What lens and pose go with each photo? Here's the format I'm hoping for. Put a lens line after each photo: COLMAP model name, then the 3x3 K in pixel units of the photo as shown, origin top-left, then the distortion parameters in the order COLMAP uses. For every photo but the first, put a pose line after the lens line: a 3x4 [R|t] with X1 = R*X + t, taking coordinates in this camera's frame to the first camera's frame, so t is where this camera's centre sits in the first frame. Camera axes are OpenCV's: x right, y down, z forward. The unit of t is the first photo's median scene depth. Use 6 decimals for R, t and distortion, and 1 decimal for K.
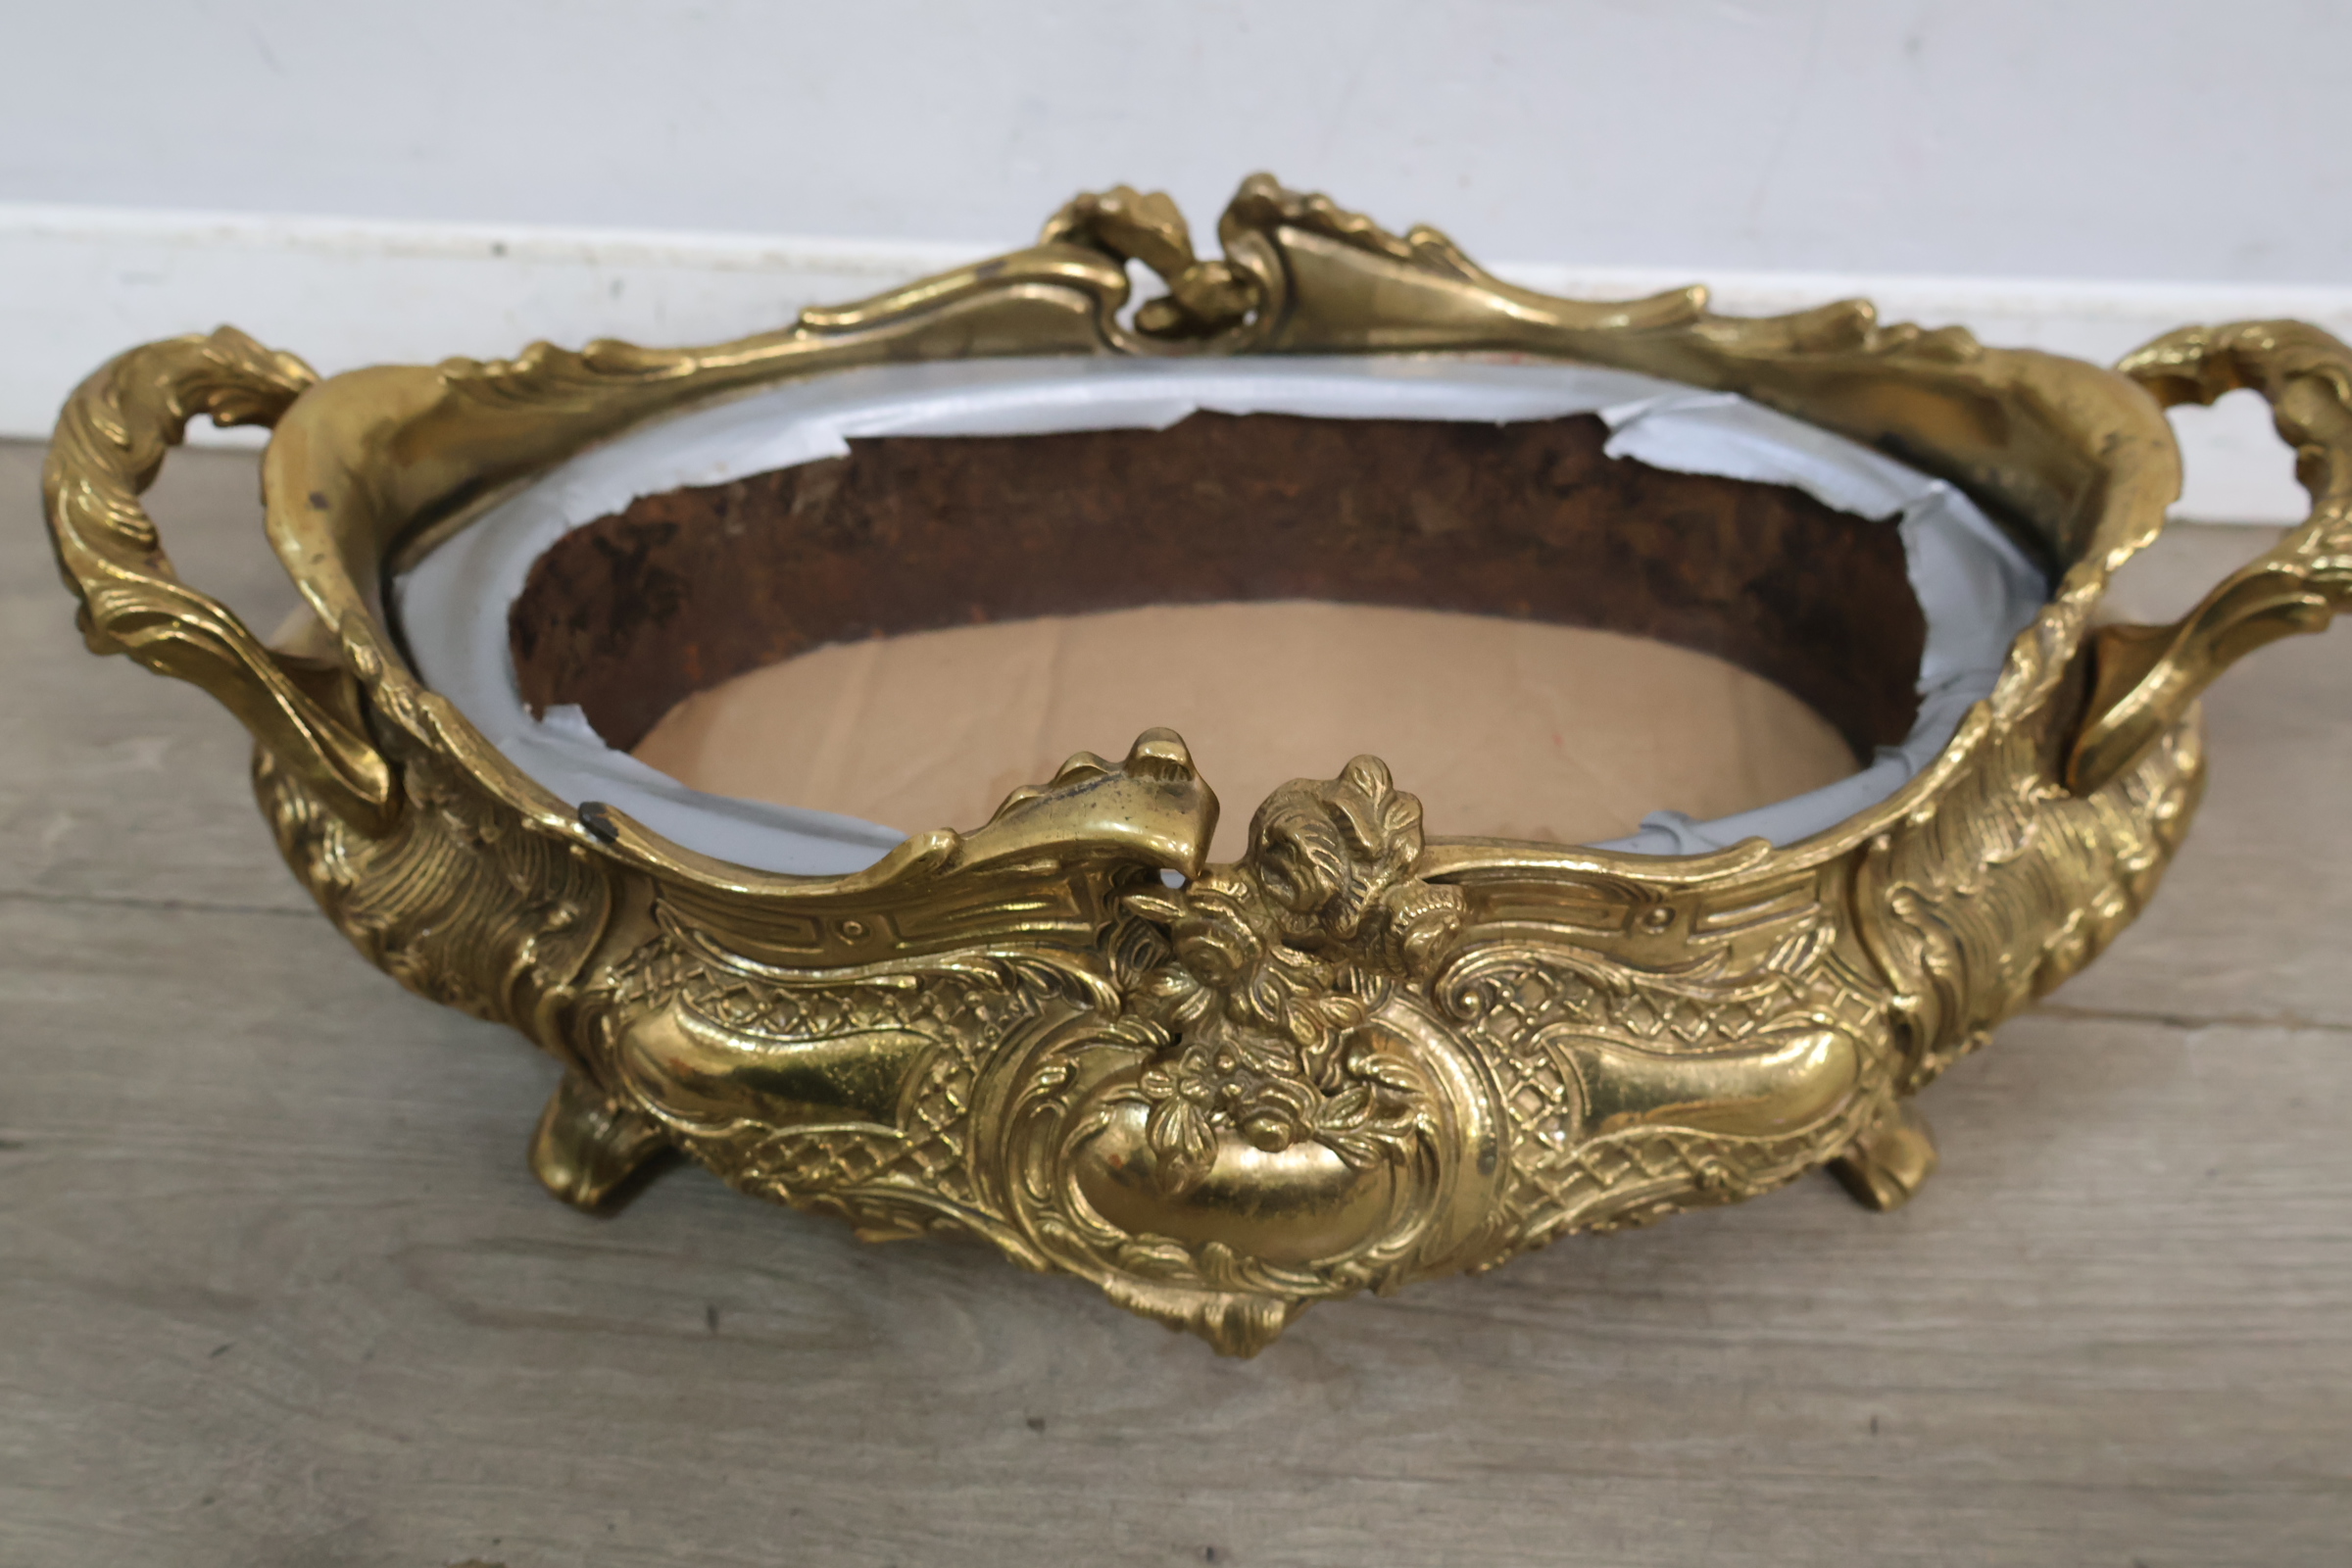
lens RADIAL K [[2253.1, 0, 1179.4], [0, 2253.1, 778.0], [0, 0, 1]] dist [0.015119, 0.000000]
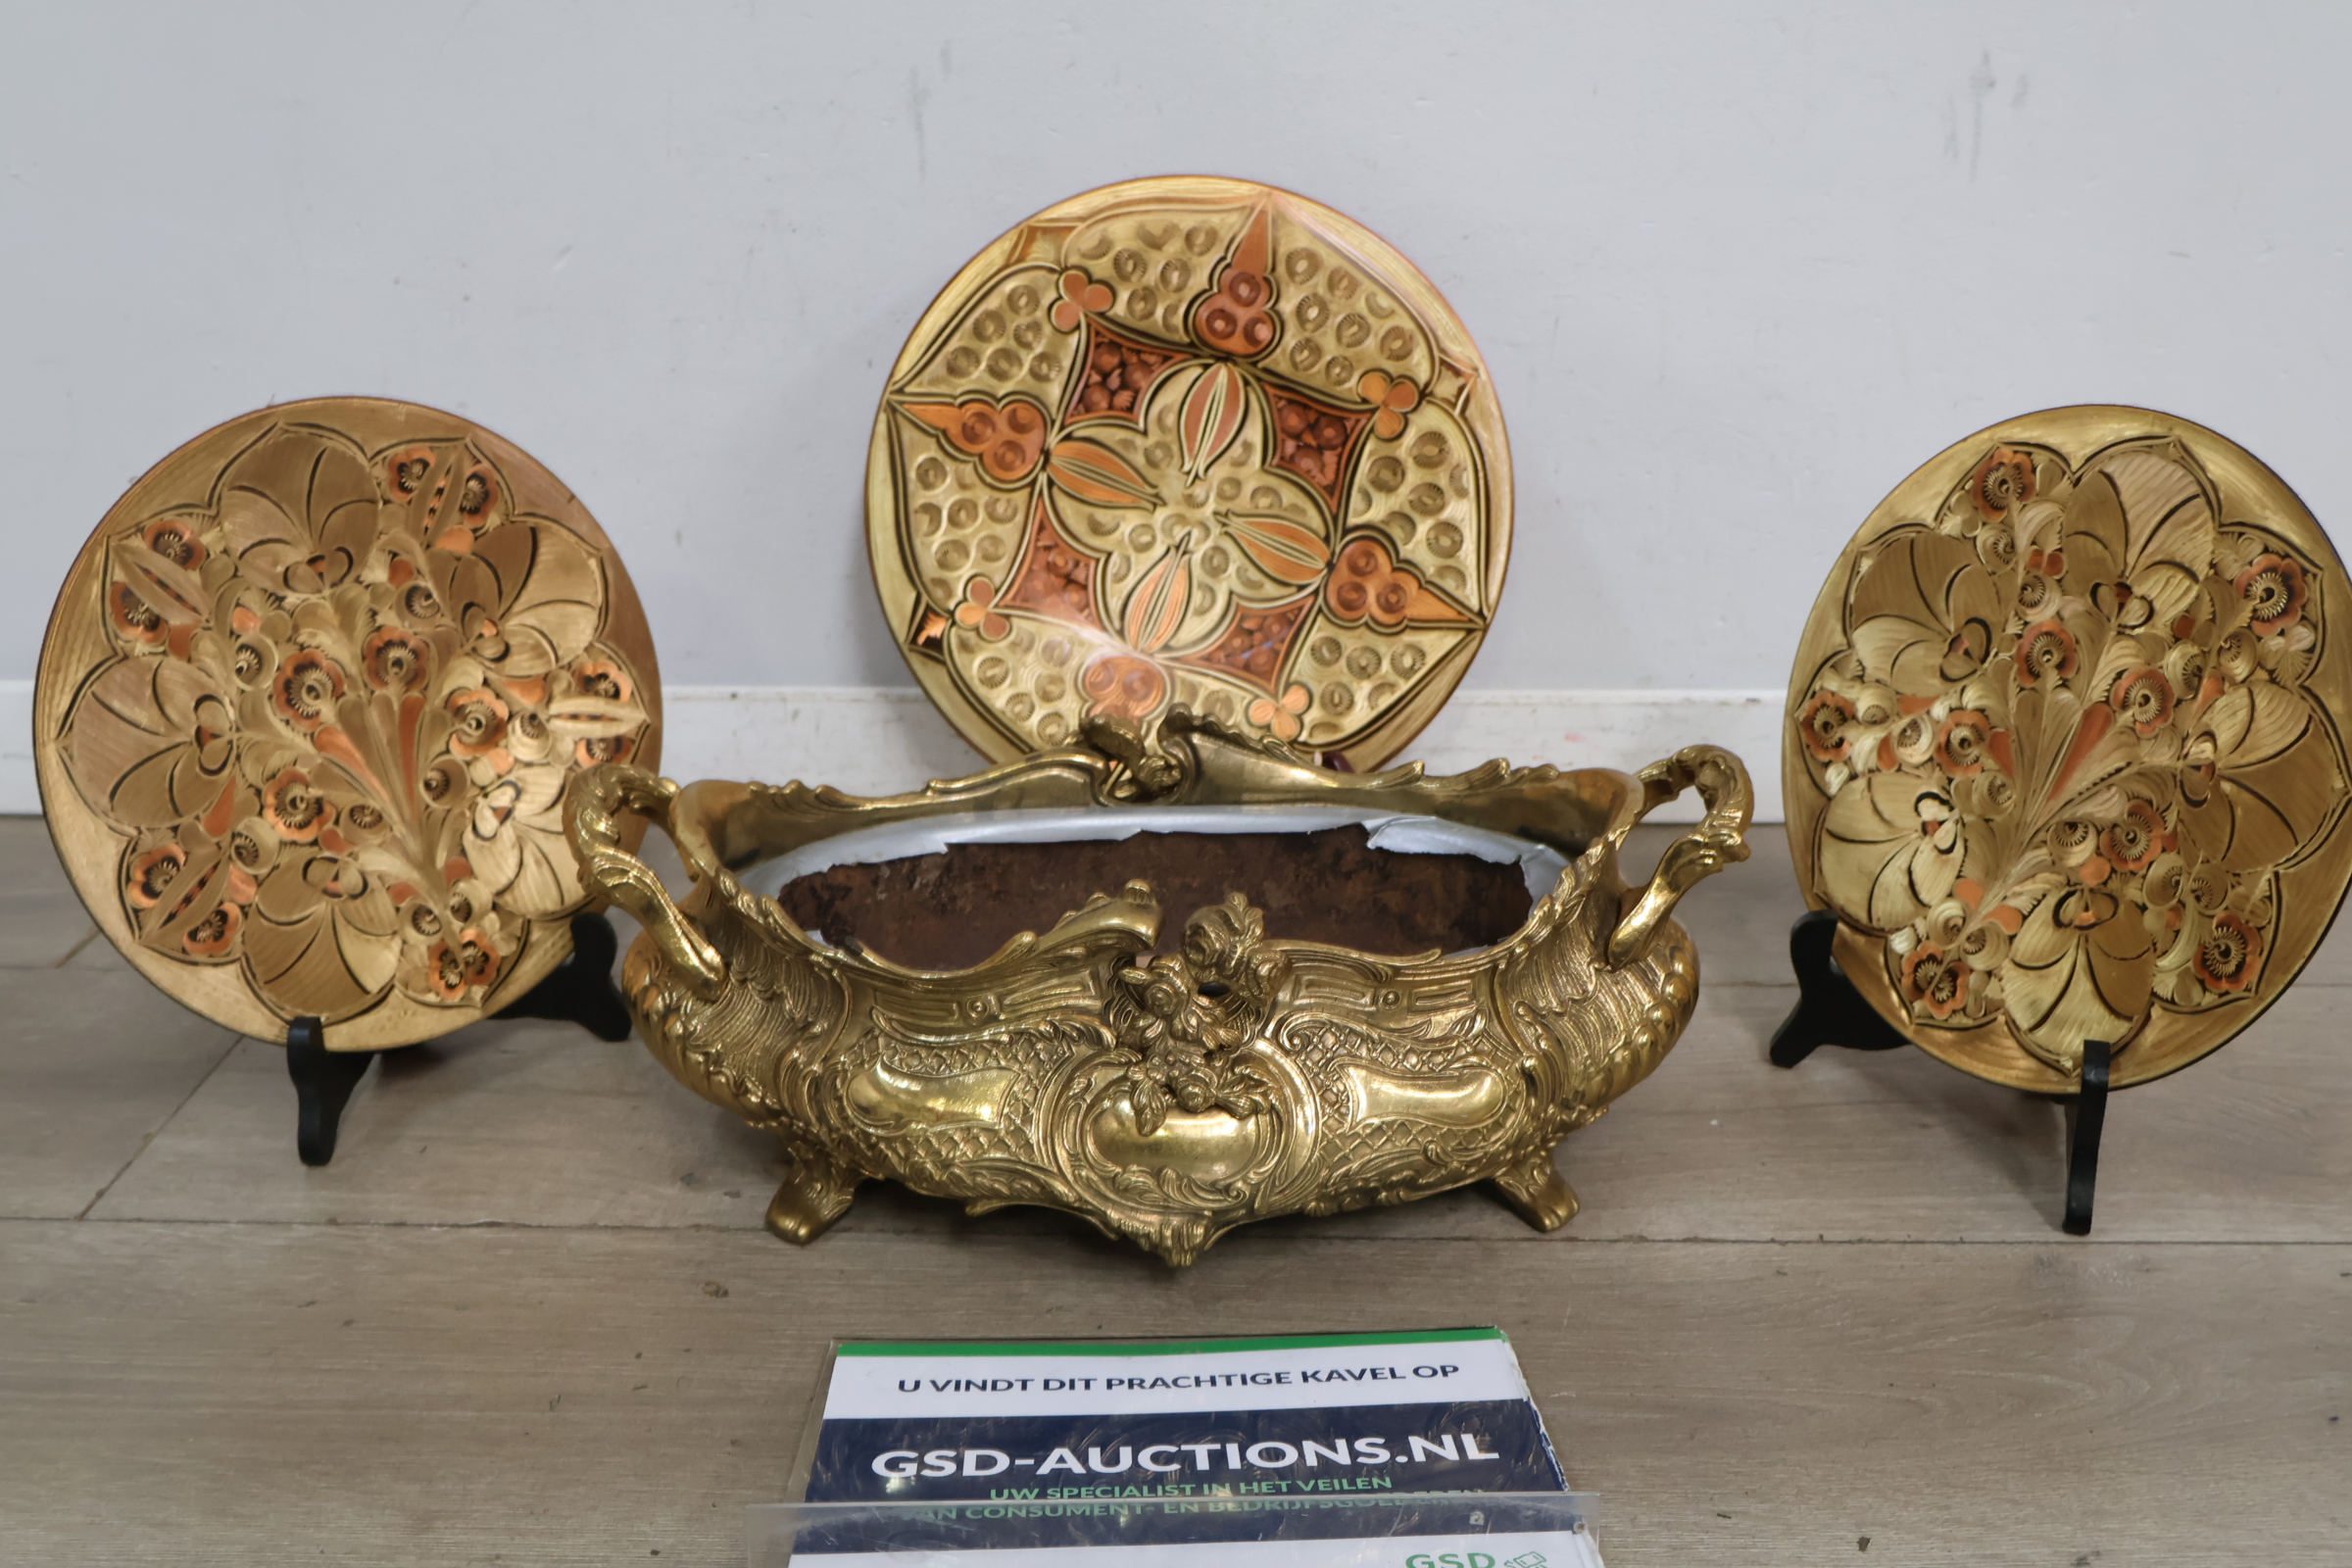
lens RADIAL K [[2253.1, 0, 1172.7], [0, 2253.1, 798.6], [0, 0, 1]] dist [0.015119, 0.000000]
pose [[0.999495, -0.006889, 0.031008, -0.035048], [0.018227, 0.923873, -0.382266, 0.630004], [-0.026014, 0.382638, 0.923532, -0.846208]]
